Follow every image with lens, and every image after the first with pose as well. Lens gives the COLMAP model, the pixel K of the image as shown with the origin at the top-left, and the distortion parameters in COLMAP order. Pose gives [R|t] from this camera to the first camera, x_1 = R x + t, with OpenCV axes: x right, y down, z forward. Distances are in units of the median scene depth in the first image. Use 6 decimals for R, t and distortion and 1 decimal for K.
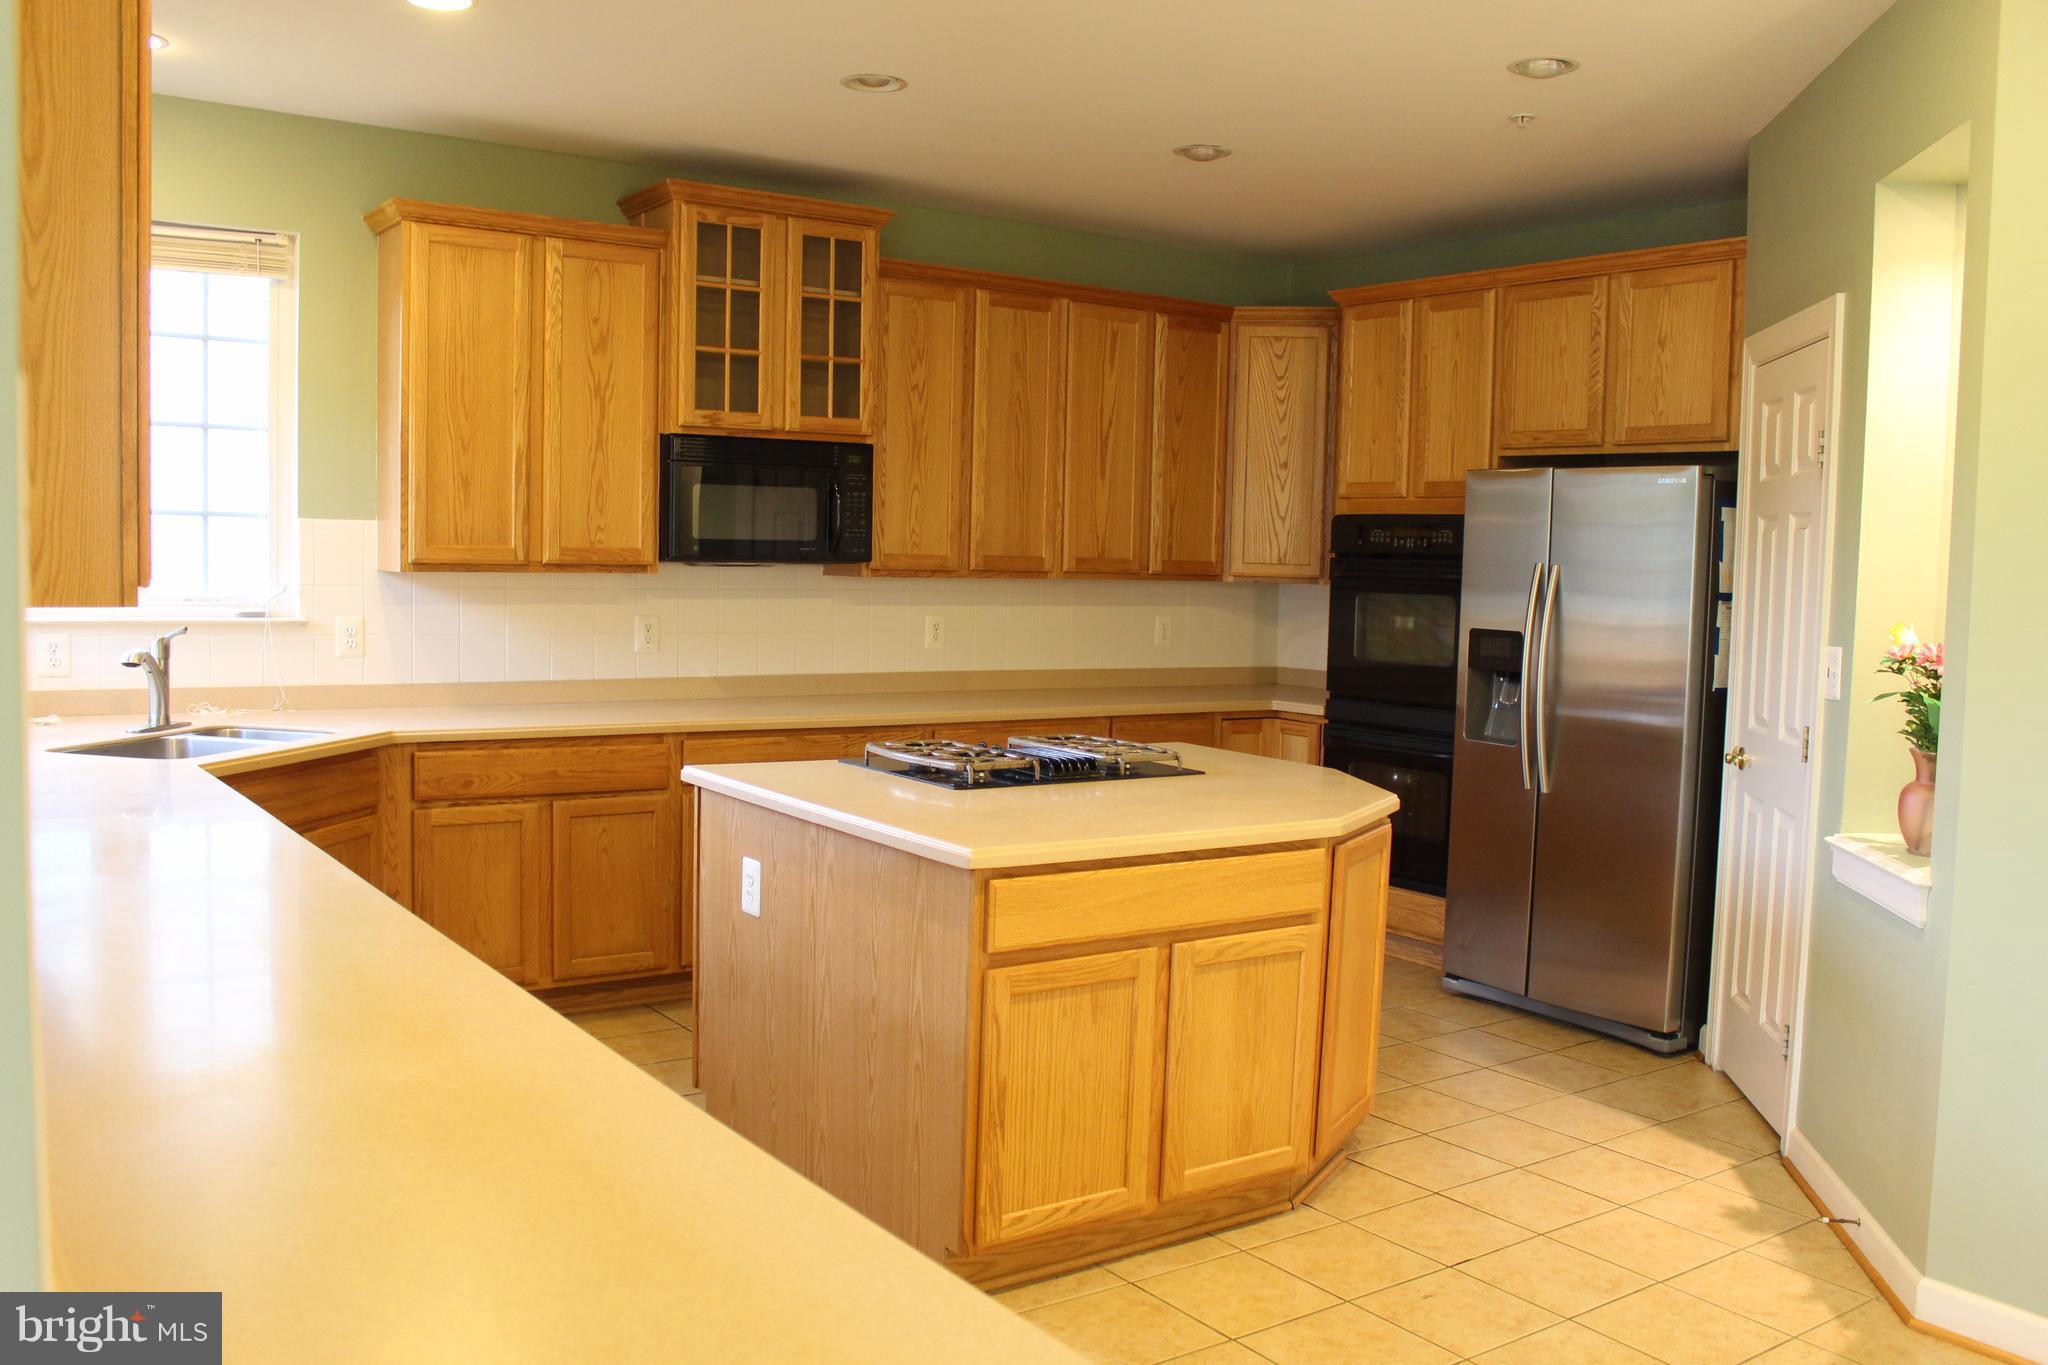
lens RADIAL K [[1732.0, 0, 1034.5], [0, 1732.0, 710.9], [0, 0, 1]] dist [-0.155773, 0.115018]
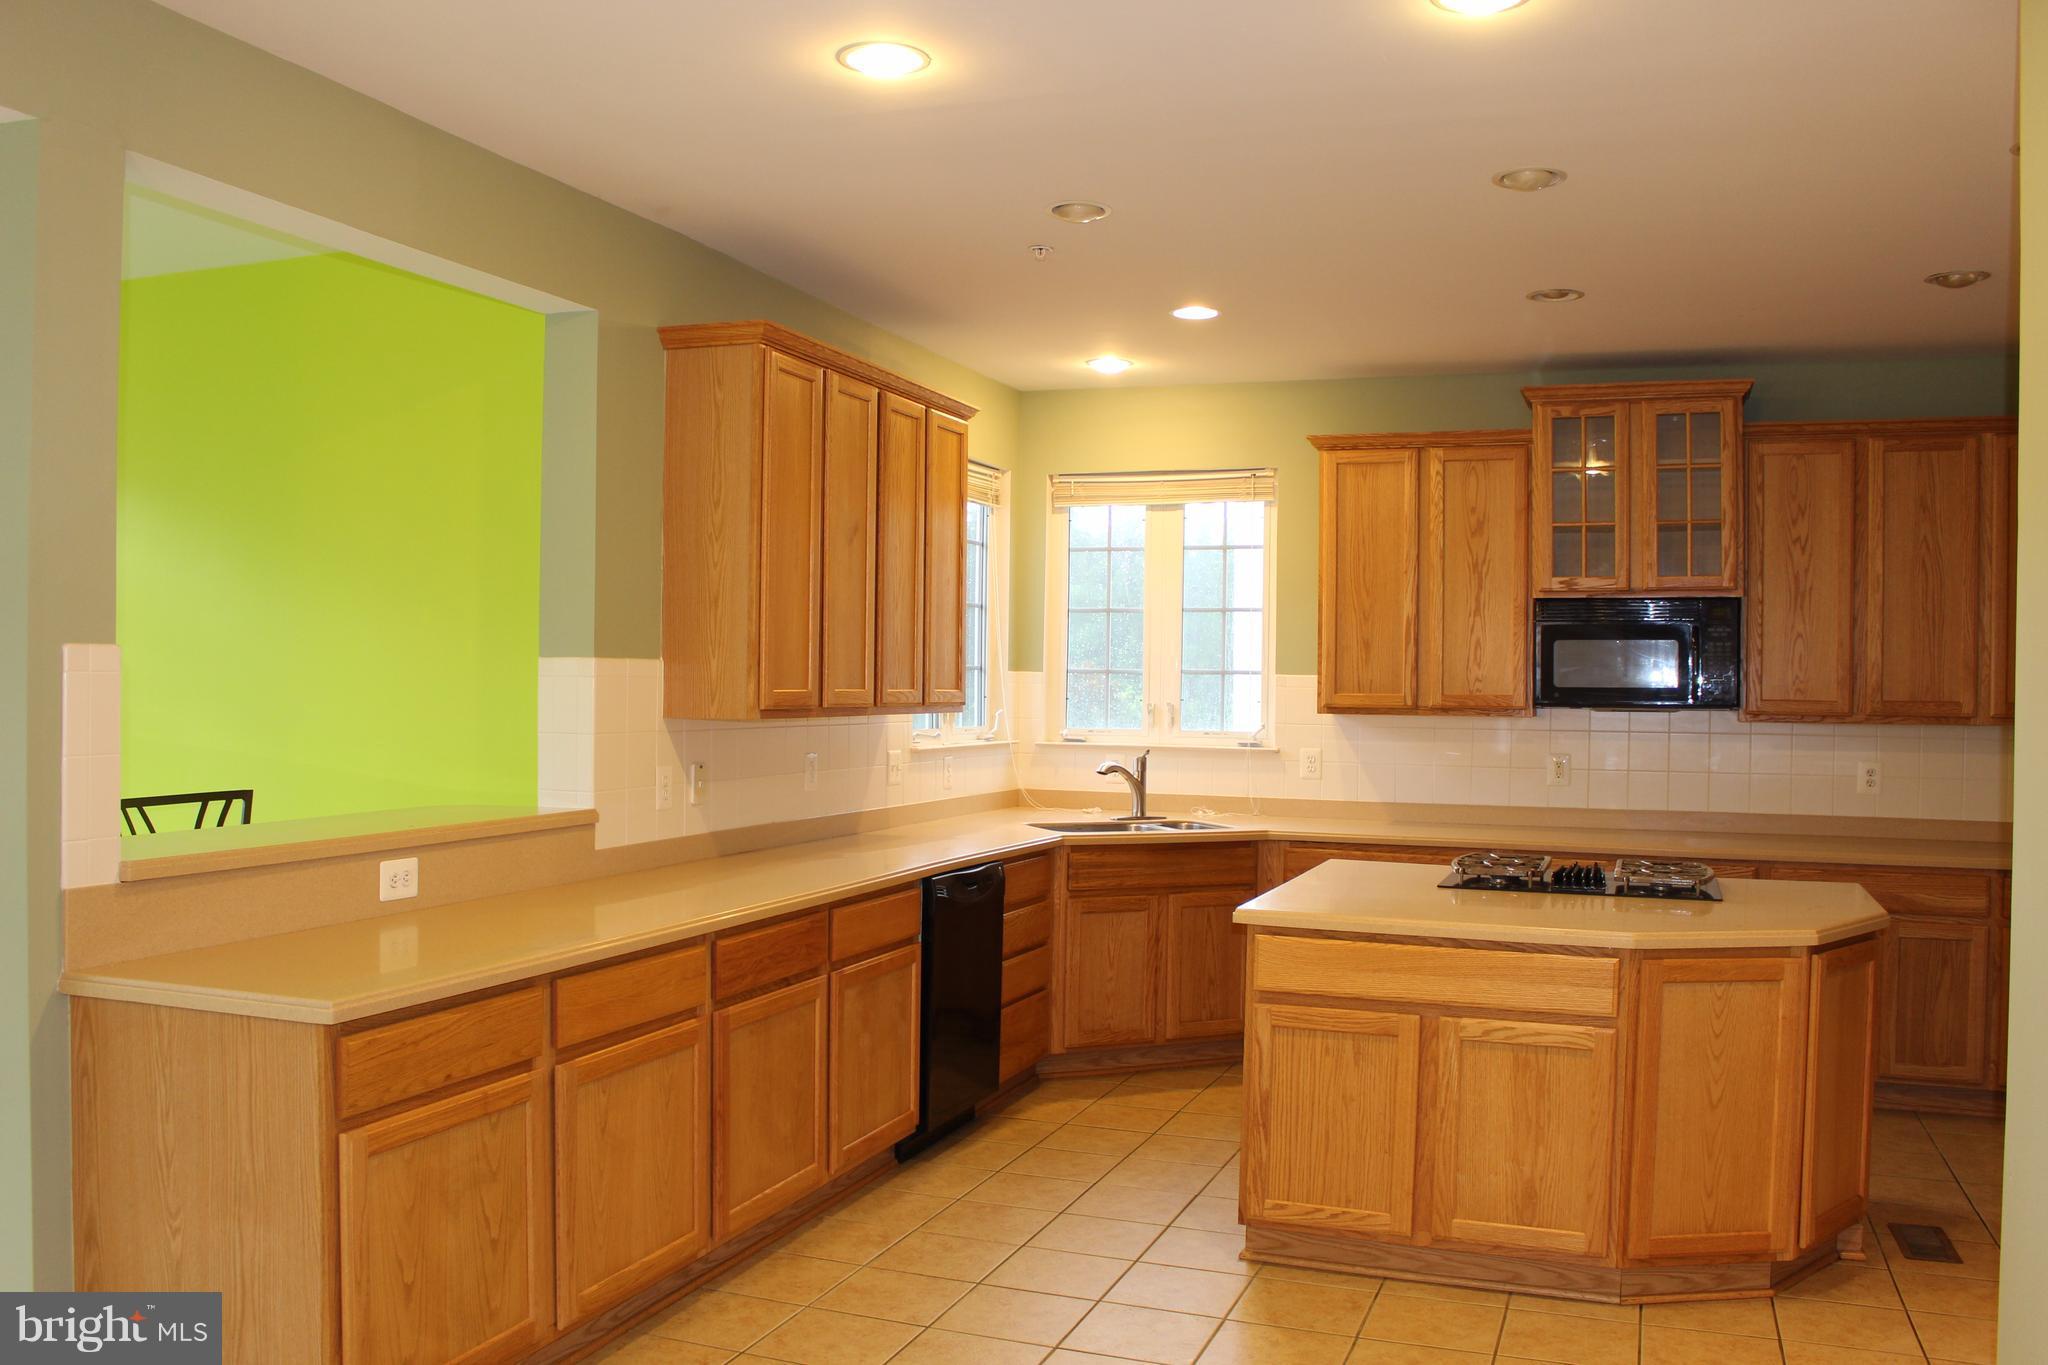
lens RADIAL K [[1732.0, 0, 1008.7], [0, 1732.0, 697.5], [0, 0, 1]] dist [-0.155773, 0.115018]
pose [[0.555967, -0.012987, -0.831103, 0.611705], [-0.073709, 0.995169, -0.064858, 0.010306], [0.827929, 0.097319, 0.552324, 0.058664]]
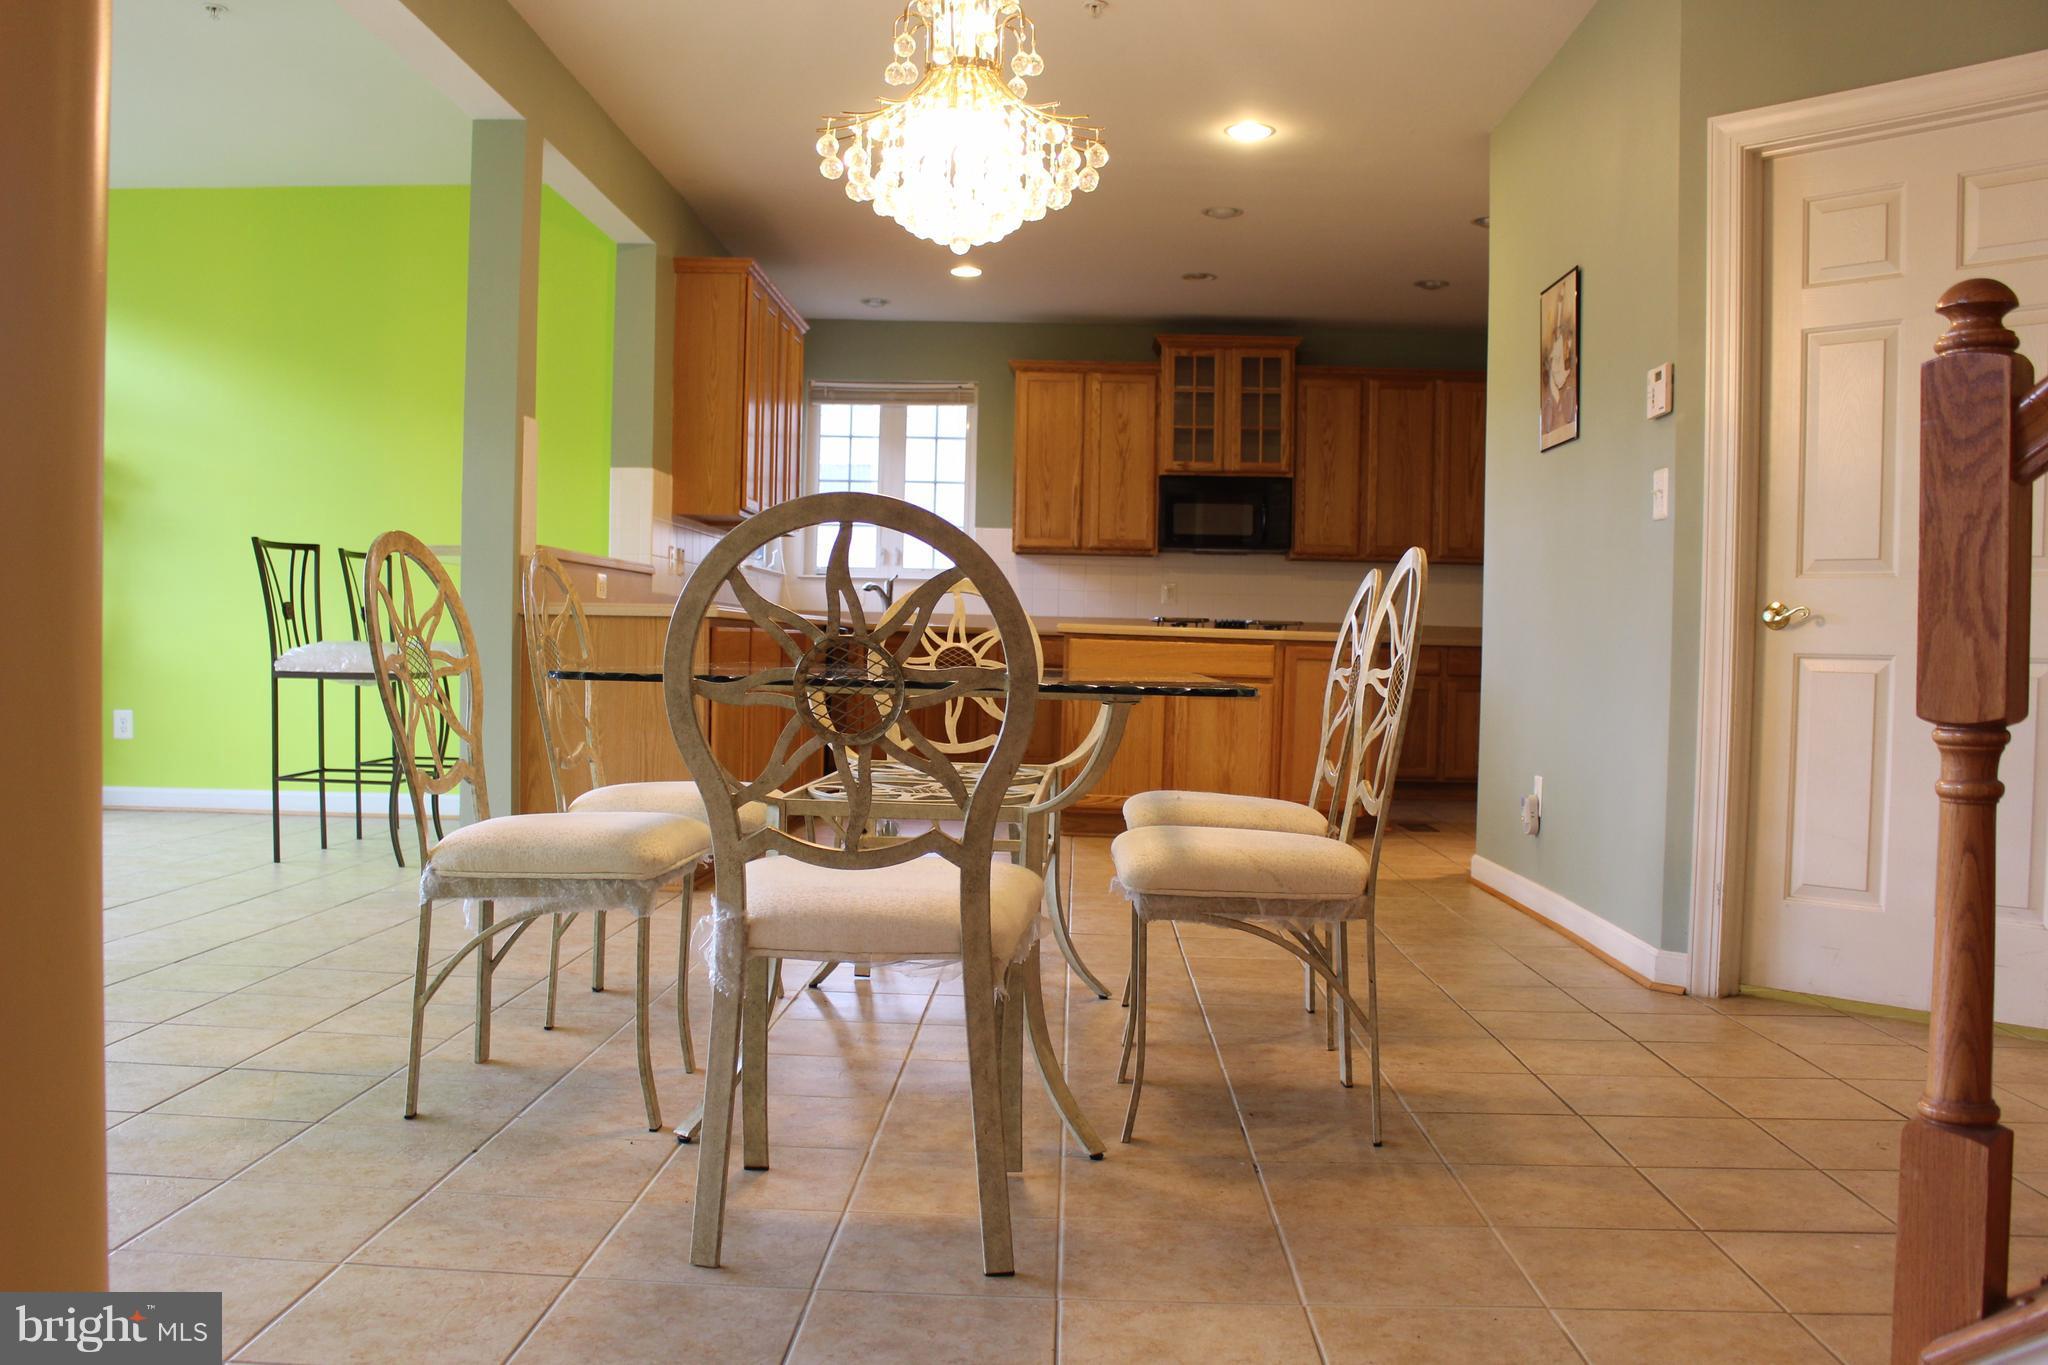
lens RADIAL K [[1732.0, 0, 1013.0], [0, 1732.0, 694.1], [0, 0, 1]] dist [-0.155773, 0.115018]
pose [[0.792646, 0.008080, -0.609629, 0.825613], [-0.057047, 0.996508, -0.060965, 0.198523], [0.607008, 0.083102, 0.790339, -0.535603]]
